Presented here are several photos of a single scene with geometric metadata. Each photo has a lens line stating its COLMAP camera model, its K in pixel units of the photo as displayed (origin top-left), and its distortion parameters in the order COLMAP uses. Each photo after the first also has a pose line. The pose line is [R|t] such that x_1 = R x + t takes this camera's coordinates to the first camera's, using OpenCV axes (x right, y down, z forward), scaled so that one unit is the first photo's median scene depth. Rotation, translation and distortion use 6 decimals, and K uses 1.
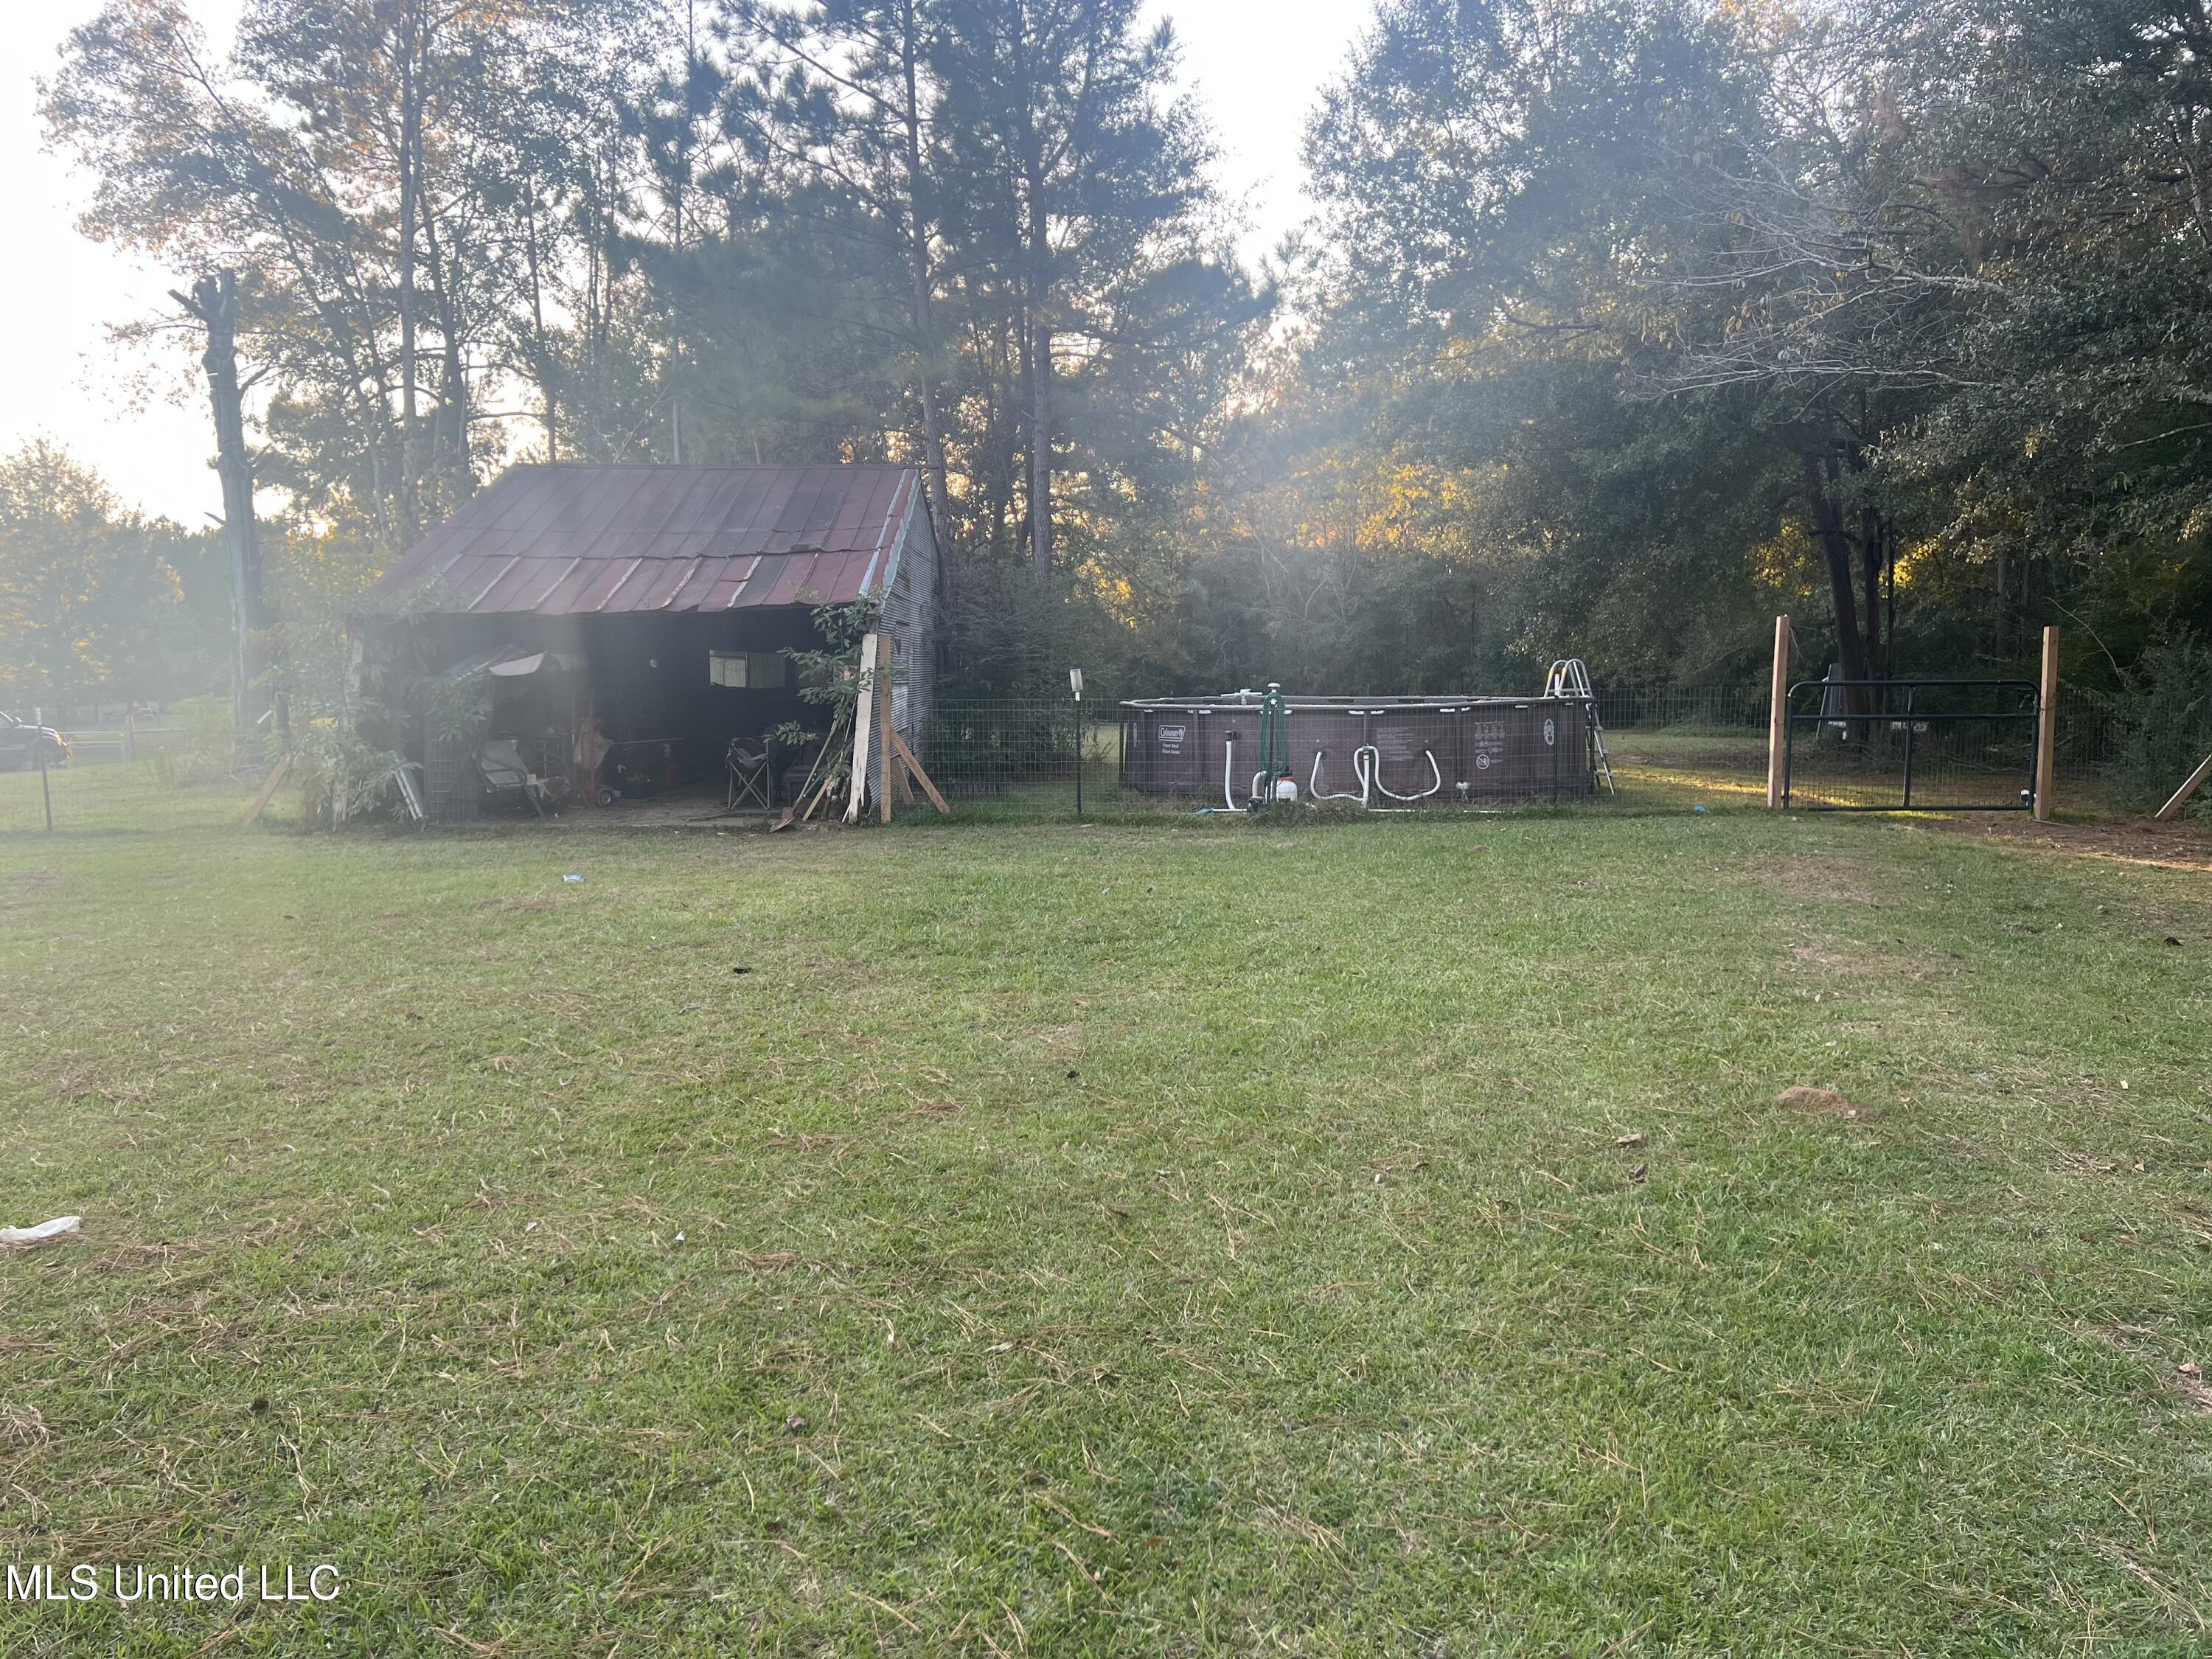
lens RADIAL K [[1453.8, 0, 1106.0], [0, 1453.8, 829.5], [0, 0, 1]] dist [0.080665, -0.000233]
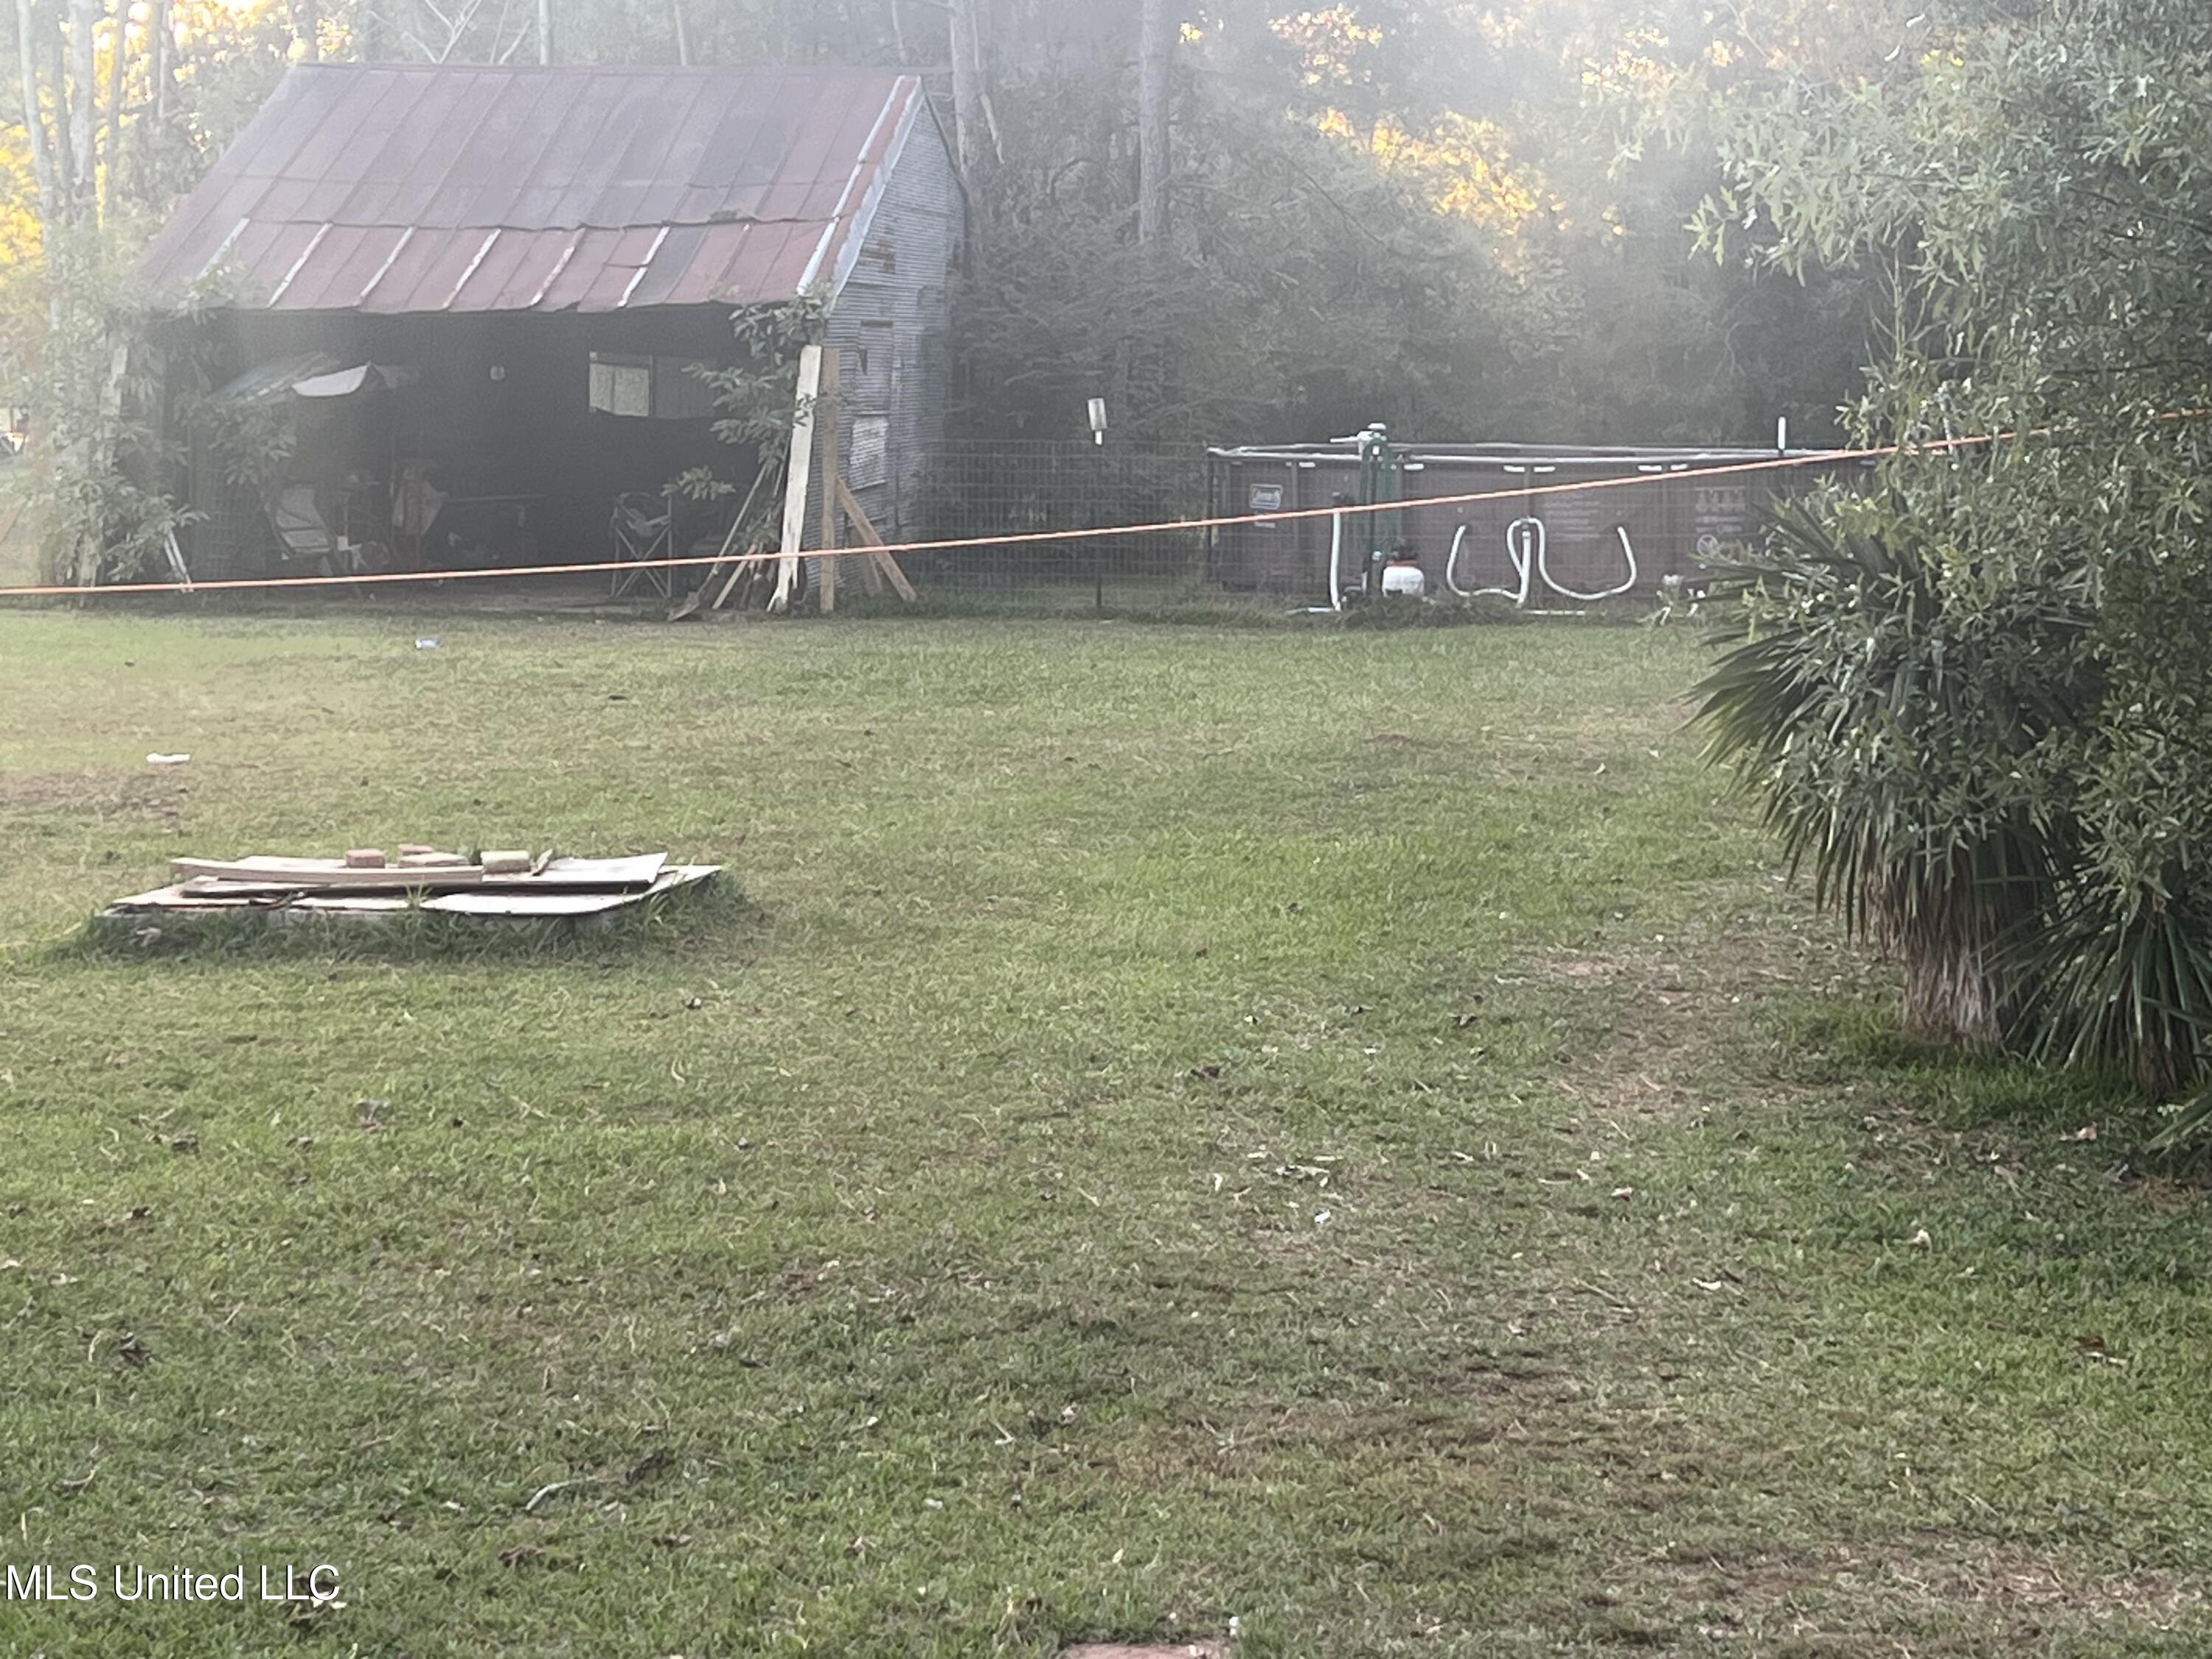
lens RADIAL K [[4678.6, 0, 1106.0], [0, 4678.6, 829.5], [0, 0, 1]] dist [0.012943, 5.083147]
pose [[0.988482, 0.028397, -0.148653, 0.316192], [-0.029805, 0.999529, -0.007253, 0.110410], [0.148377, 0.011600, 0.988863, -1.195106]]
